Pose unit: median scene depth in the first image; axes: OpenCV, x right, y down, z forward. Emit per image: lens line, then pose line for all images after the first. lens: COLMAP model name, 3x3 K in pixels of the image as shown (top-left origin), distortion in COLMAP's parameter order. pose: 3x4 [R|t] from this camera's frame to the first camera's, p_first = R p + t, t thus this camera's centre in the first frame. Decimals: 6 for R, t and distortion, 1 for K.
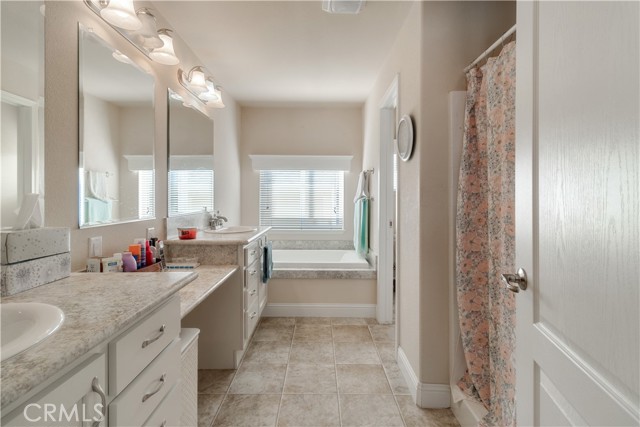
lens RADIAL K [[297.7, 0, 323.1], [0, 297.7, 203.5], [0, 0, 1]] dist [0.001521, 0.000393]
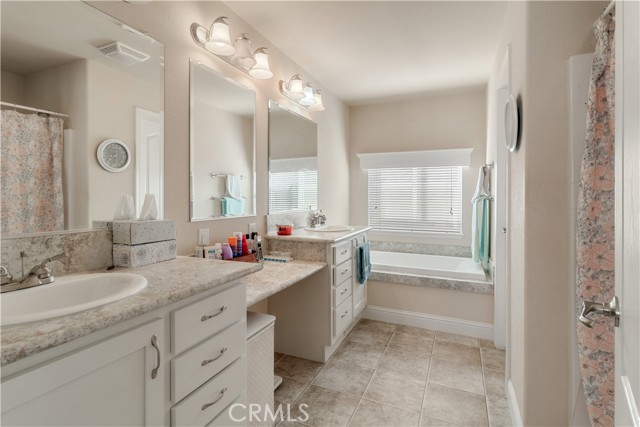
lens RADIAL K [[309.2, 0, 320.8], [0, 309.2, 204.0], [0, 0, 1]] dist [-0.002689, -0.000918]
pose [[0.913923, 0.008233, -0.405804, 0.124428], [-0.007259, 0.999966, 0.003939, 0.000168], [0.405823, -0.000654, 0.913951, 0.017535]]
